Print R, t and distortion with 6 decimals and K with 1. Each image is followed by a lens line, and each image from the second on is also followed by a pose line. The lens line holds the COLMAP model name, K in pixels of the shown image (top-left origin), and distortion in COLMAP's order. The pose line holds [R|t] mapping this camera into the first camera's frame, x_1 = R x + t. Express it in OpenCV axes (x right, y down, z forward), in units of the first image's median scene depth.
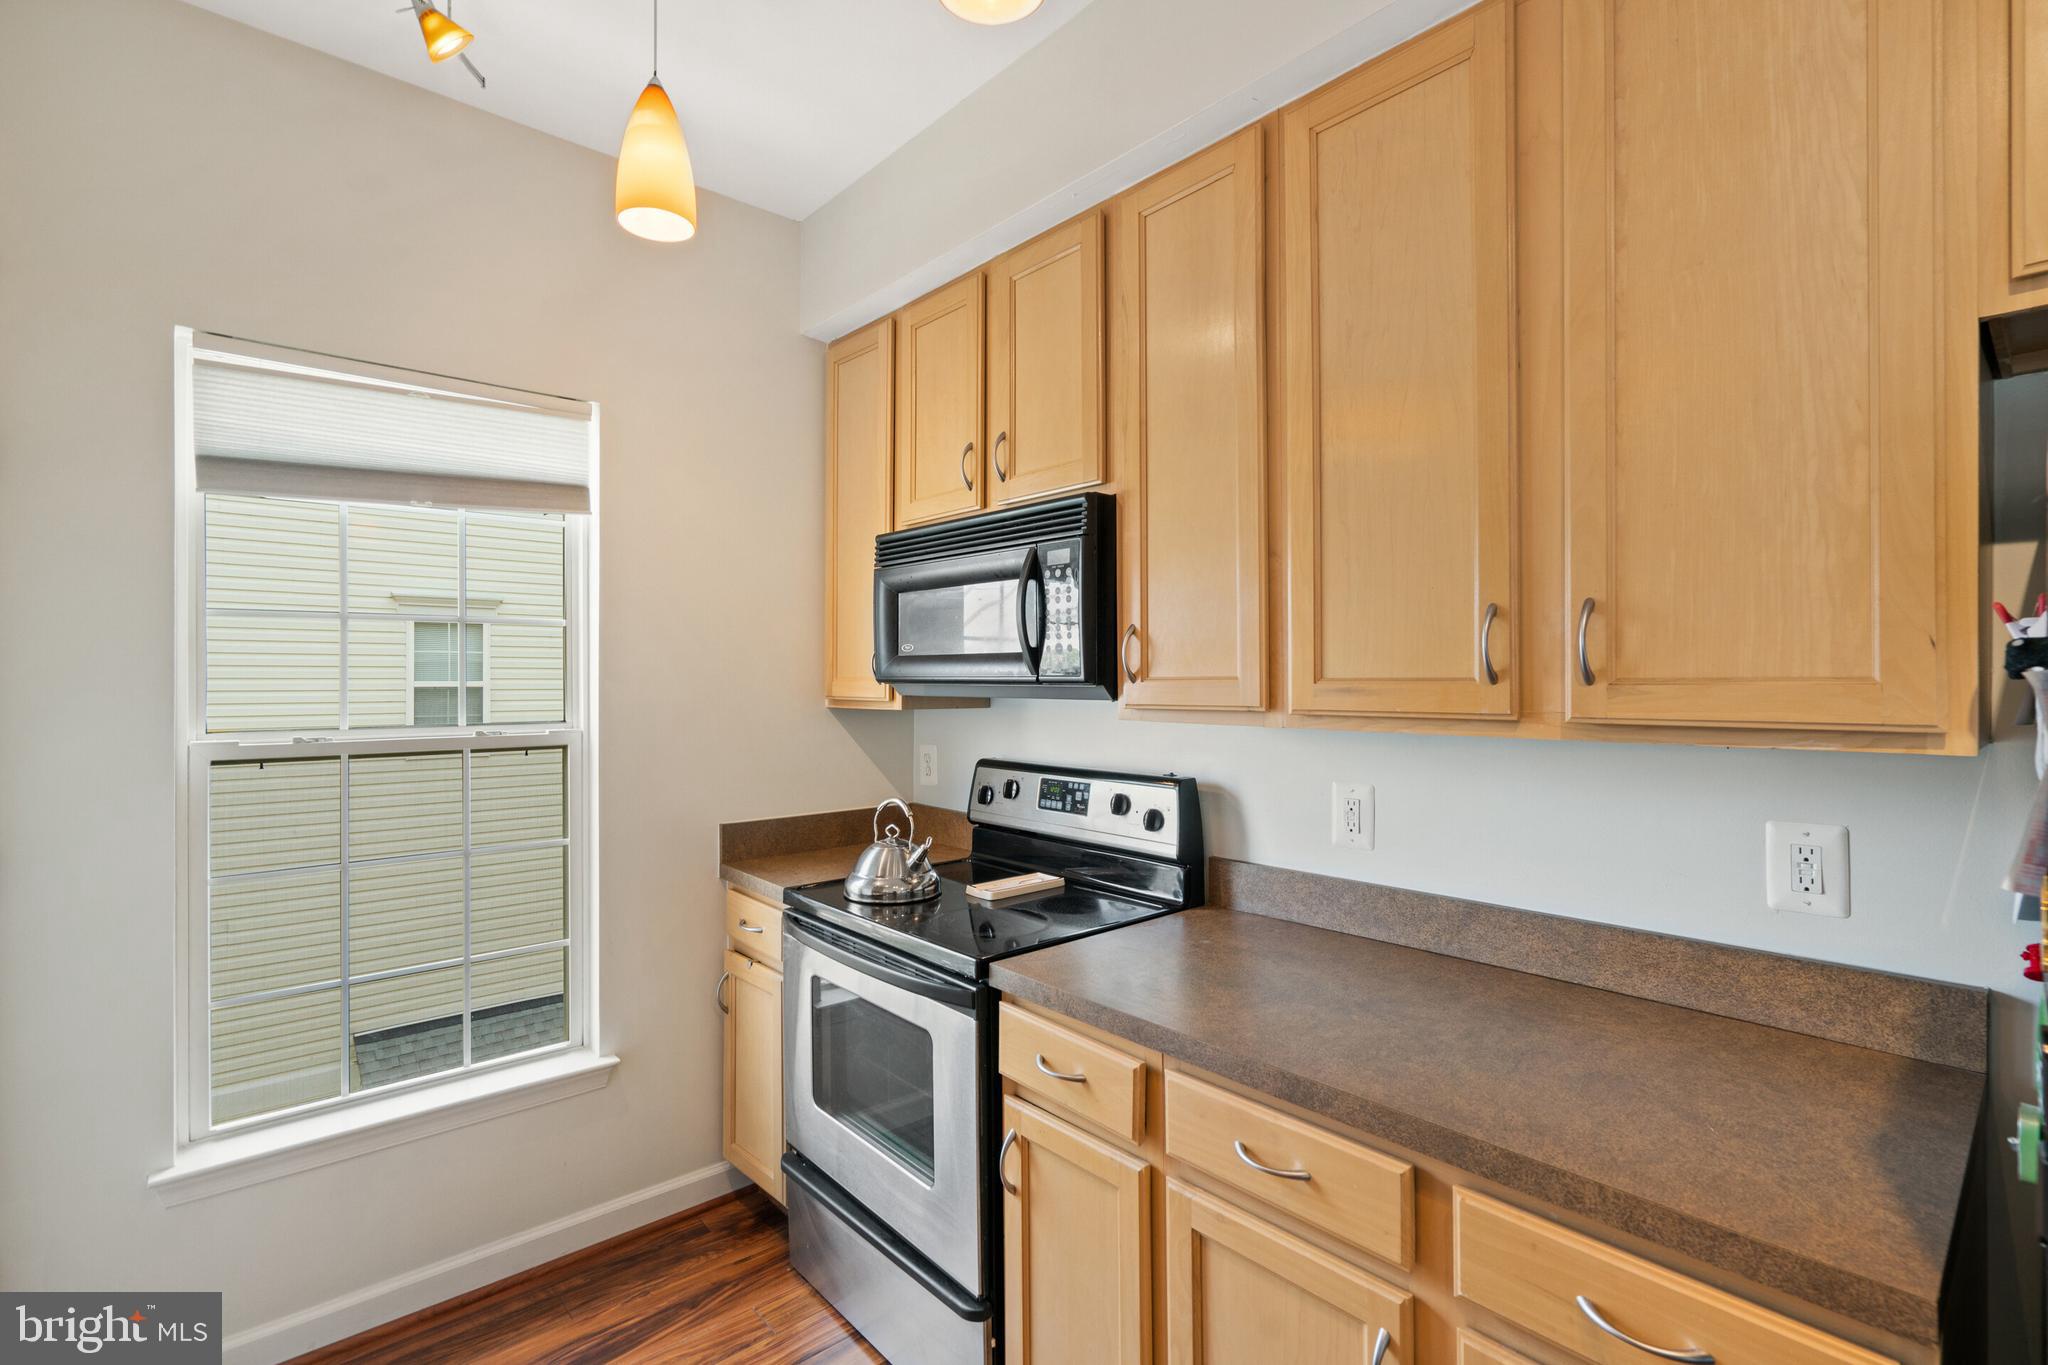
lens RADIAL K [[930.1, 0, 1022.8], [0, 930.1, 683.1], [0, 0, 1]] dist [-0.010428, 0.004060]
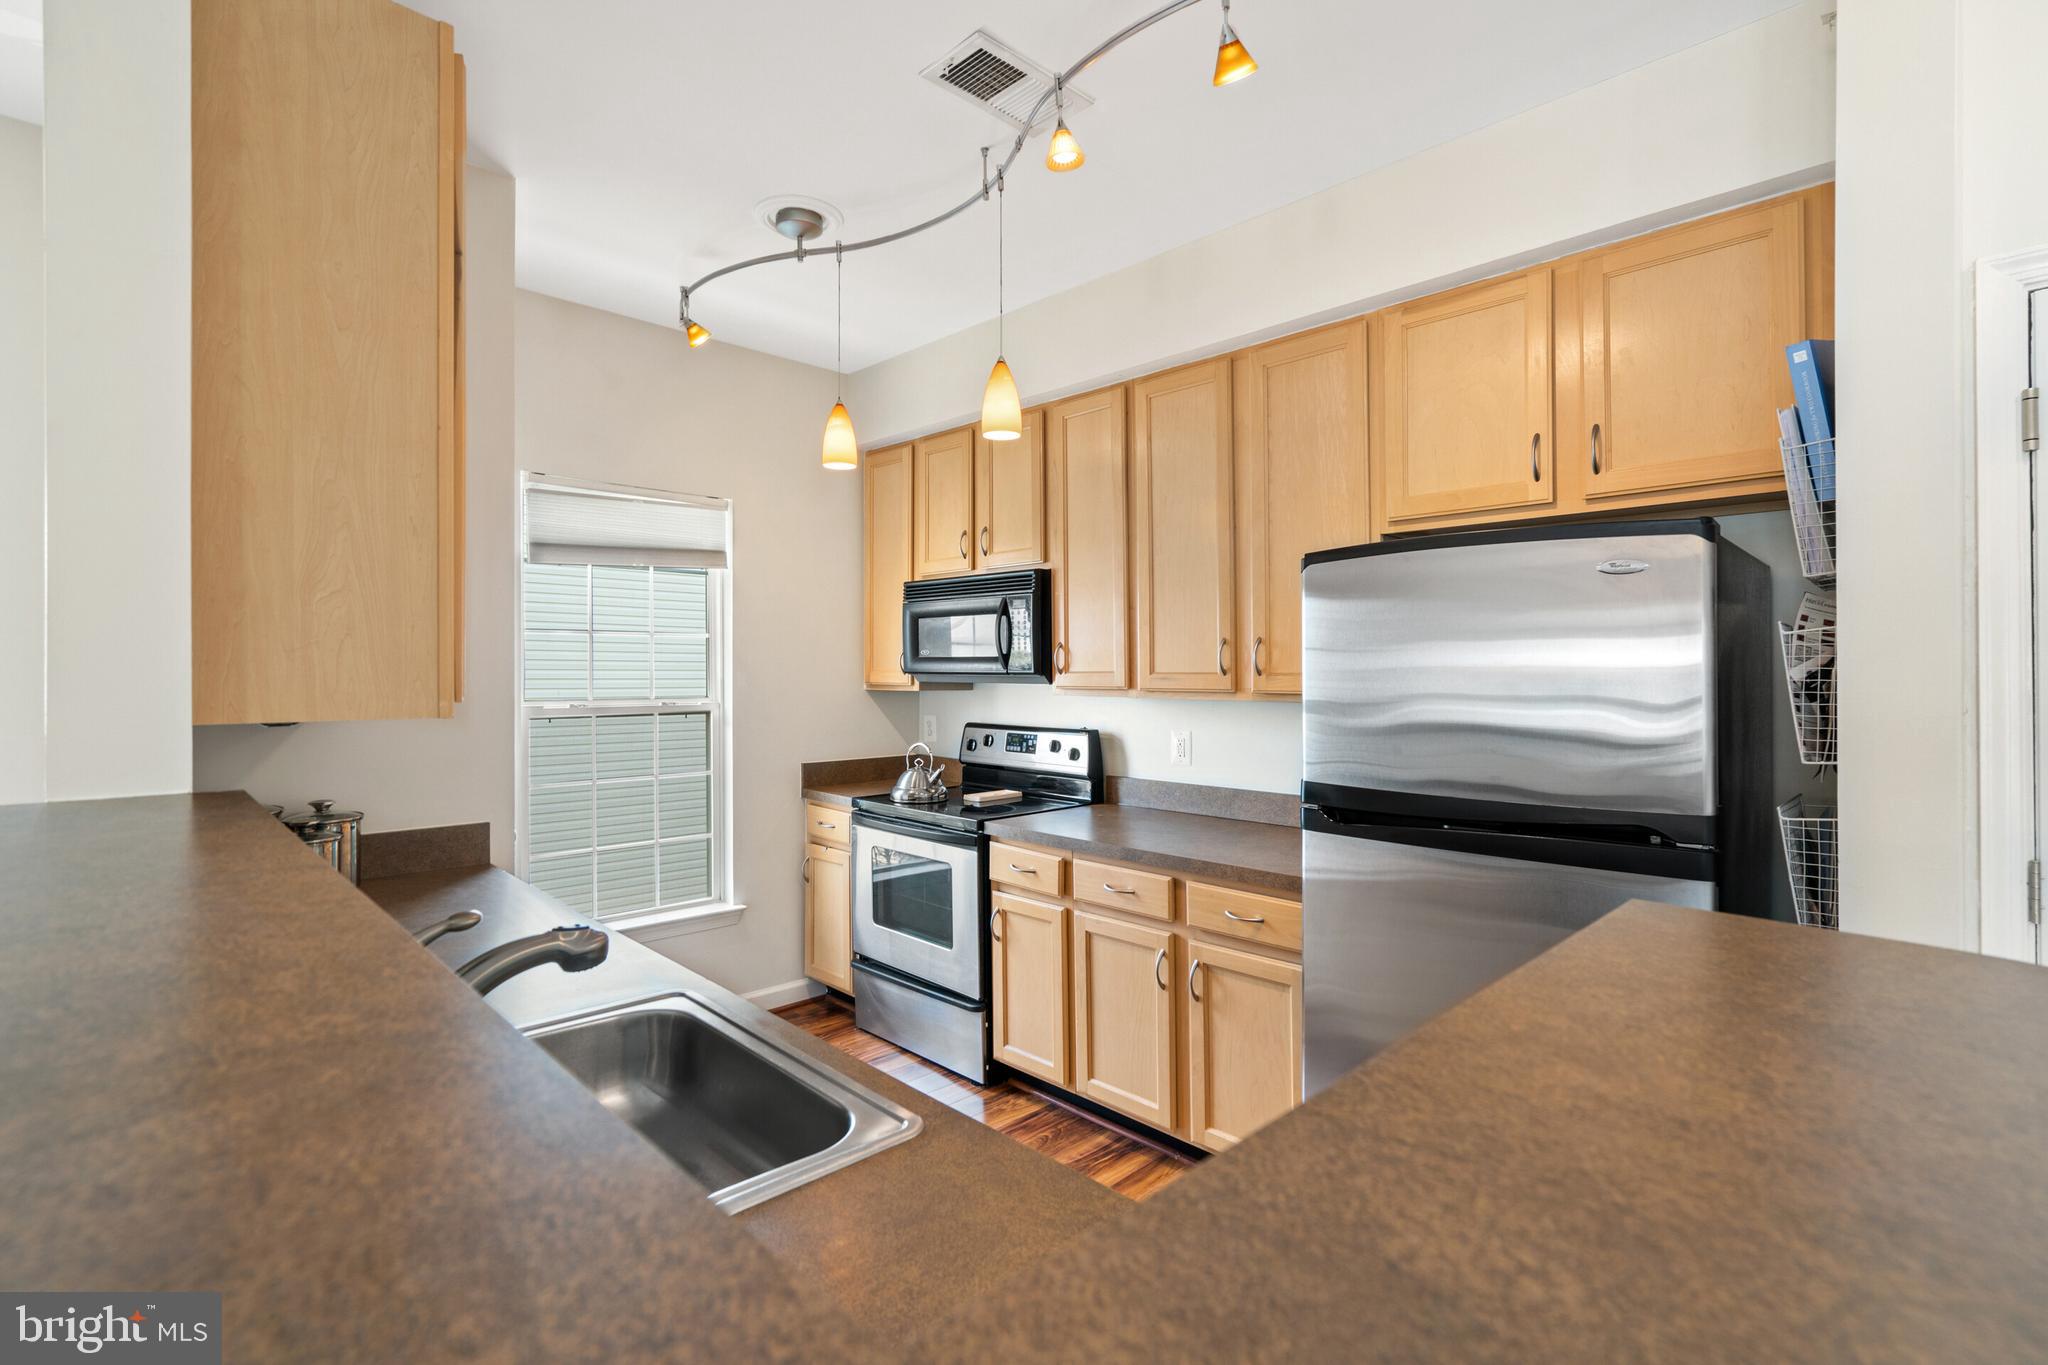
lens RADIAL K [[930.1, 0, 1017.2], [0, 930.1, 658.3], [0, 0, 1]] dist [-0.010428, 0.004060]
pose [[0.998552, 0.000497, 0.053789, -0.056140], [0.000316, 0.999886, -0.015118, -0.003547], [-0.053791, 0.015113, 0.998438, -0.714737]]
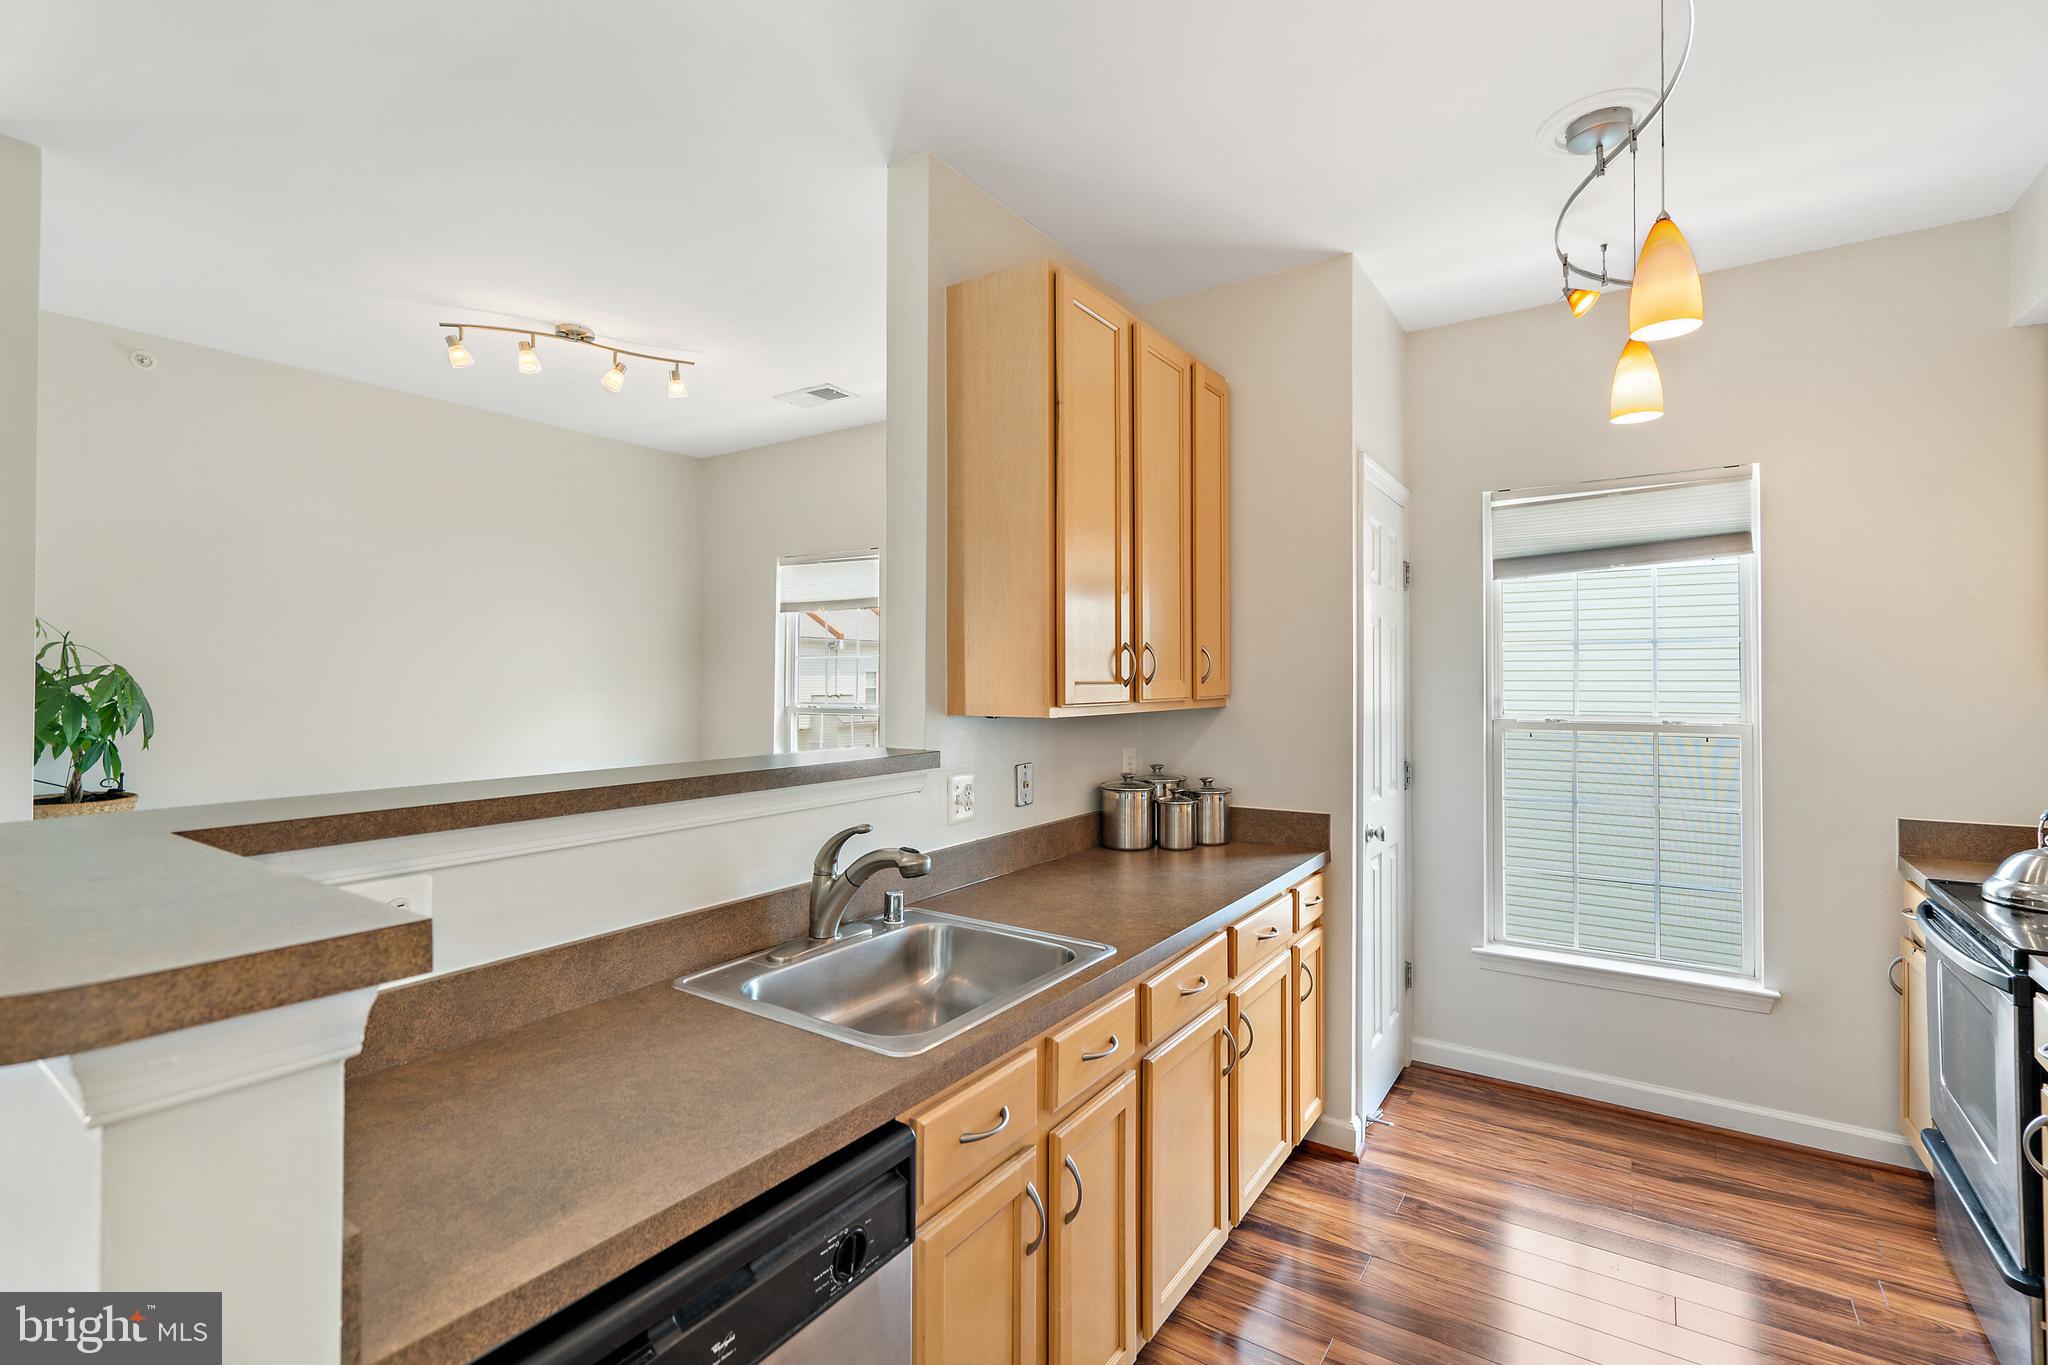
lens RADIAL K [[930.1, 0, 1028.1], [0, 930.1, 660.9], [0, 0, 1]] dist [-0.010428, 0.004060]
pose [[0.247042, -0.022552, -0.968742, 0.561957], [-0.001669, 0.999718, -0.023699, -0.004538], [0.969003, 0.007471, 0.246935, -0.291520]]
